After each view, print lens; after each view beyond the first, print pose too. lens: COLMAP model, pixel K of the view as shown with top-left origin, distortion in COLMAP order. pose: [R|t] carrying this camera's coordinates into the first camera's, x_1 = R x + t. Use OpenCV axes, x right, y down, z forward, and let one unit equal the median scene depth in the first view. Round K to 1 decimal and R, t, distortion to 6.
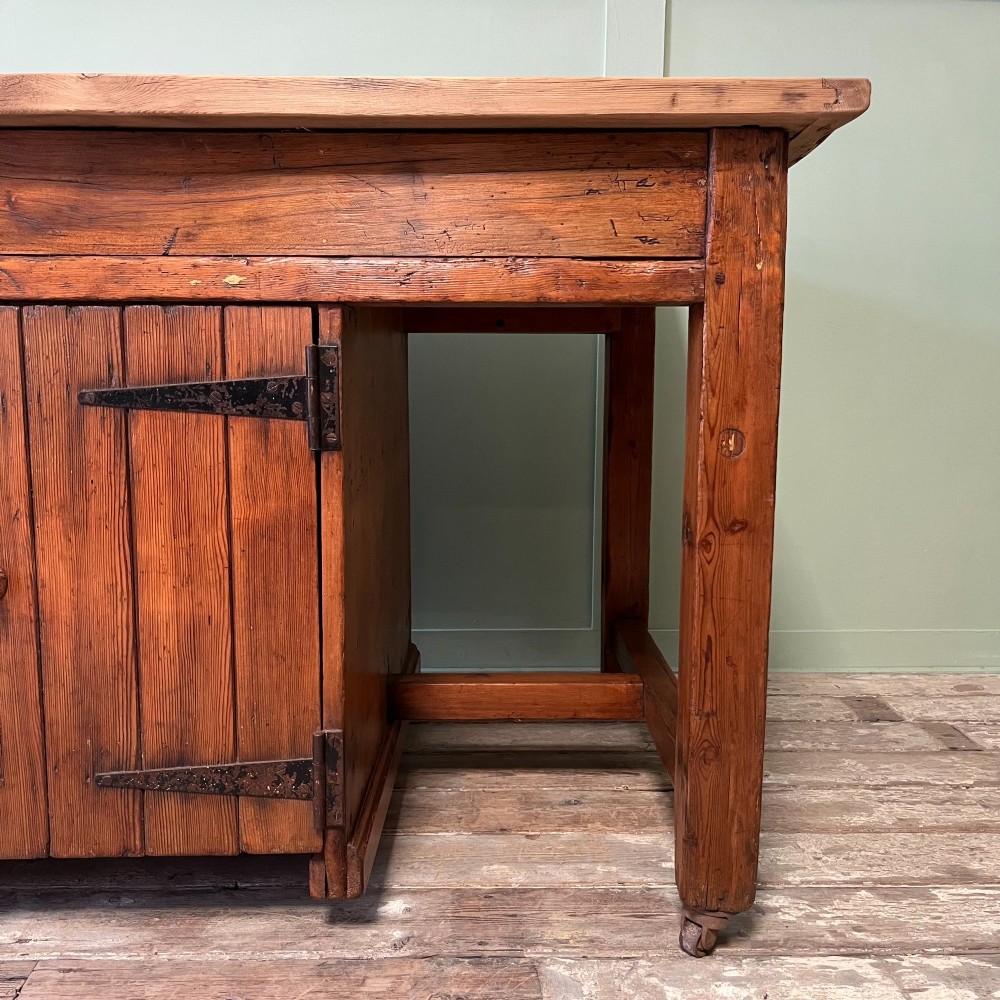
lens RADIAL K [[1018.8, 0, 505.1], [0, 1018.8, 504.3], [0, 0, 1]] dist [0.039653, -0.026470]
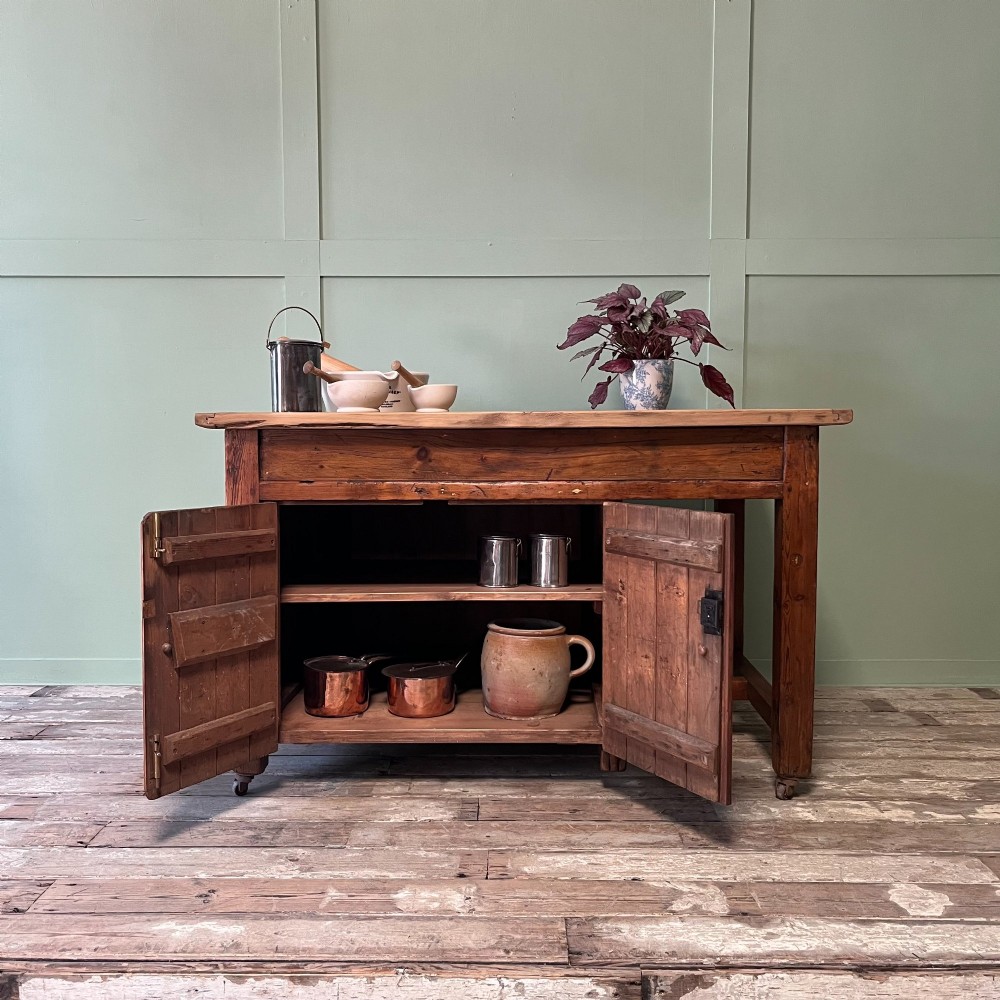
lens RADIAL K [[1060.5, 0, 501.8], [0, 1060.5, 497.4], [0, 0, 1]] dist [0.061707, -0.070554]
pose [[0.999484, -0.004326, -0.031830, -0.333923], [0.002395, 0.998169, -0.060444, -0.055234], [0.032033, 0.060337, 0.997664, -1.303063]]
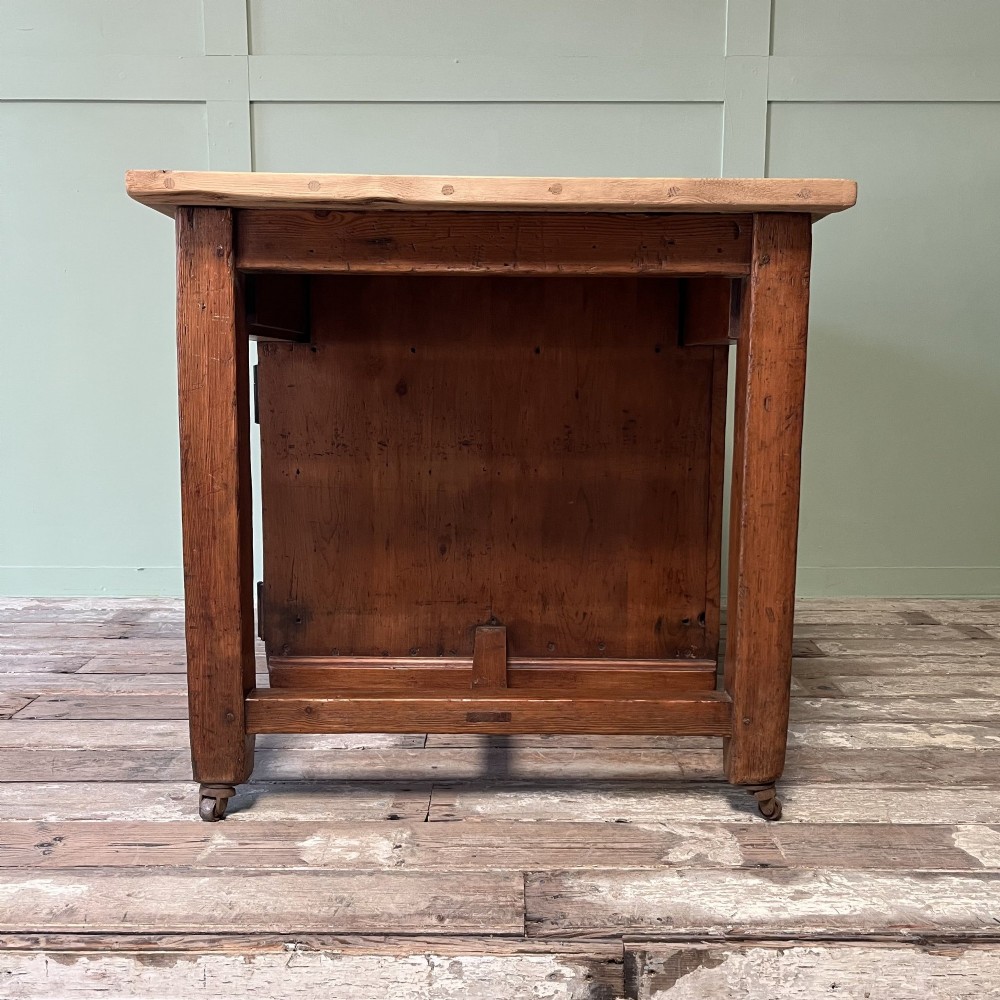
lens RADIAL K [[1076.2, 0, 514.3], [0, 1076.2, 503.1], [0, 0, 1]] dist [0.038162, -0.032654]
pose [[0.999726, -0.002431, -0.023266, -0.269380], [0.002379, 0.999995, -0.002256, 0.079094], [0.023271, 0.002200, 0.999727, -0.831942]]
